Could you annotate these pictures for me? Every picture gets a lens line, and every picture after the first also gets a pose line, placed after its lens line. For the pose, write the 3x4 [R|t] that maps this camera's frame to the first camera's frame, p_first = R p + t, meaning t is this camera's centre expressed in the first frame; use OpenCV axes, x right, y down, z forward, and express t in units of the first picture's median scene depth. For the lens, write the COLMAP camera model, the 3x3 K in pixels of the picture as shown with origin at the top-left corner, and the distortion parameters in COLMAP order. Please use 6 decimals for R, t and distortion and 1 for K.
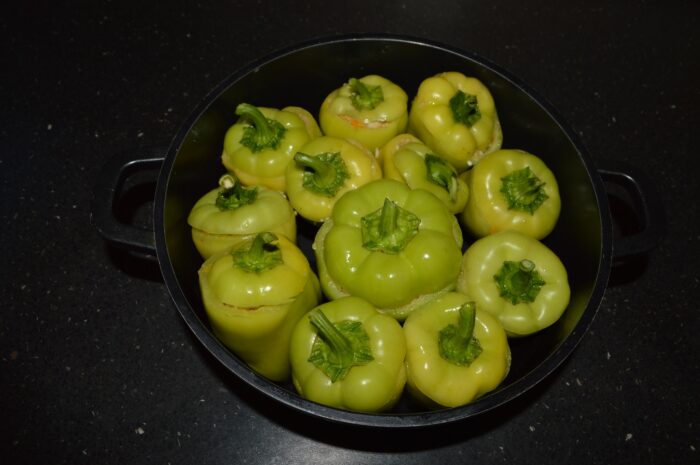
lens RADIAL K [[547.9, 0, 347.7], [0, 547.9, 231.8], [0, 0, 1]] dist [-0.011284, 0.005722]
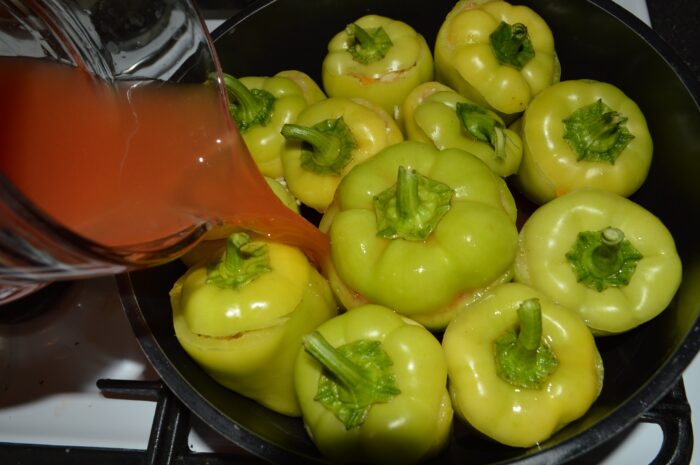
lens RADIAL K [[547.9, 0, 355.4], [0, 547.9, 227.5], [0, 0, 1]] dist [-0.011284, 0.005722]
pose [[0.983470, -0.119911, -0.135678, 0.084668], [0.122490, 0.992411, 0.010791, 0.003504], [0.133355, -0.027232, 0.990694, 0.220871]]
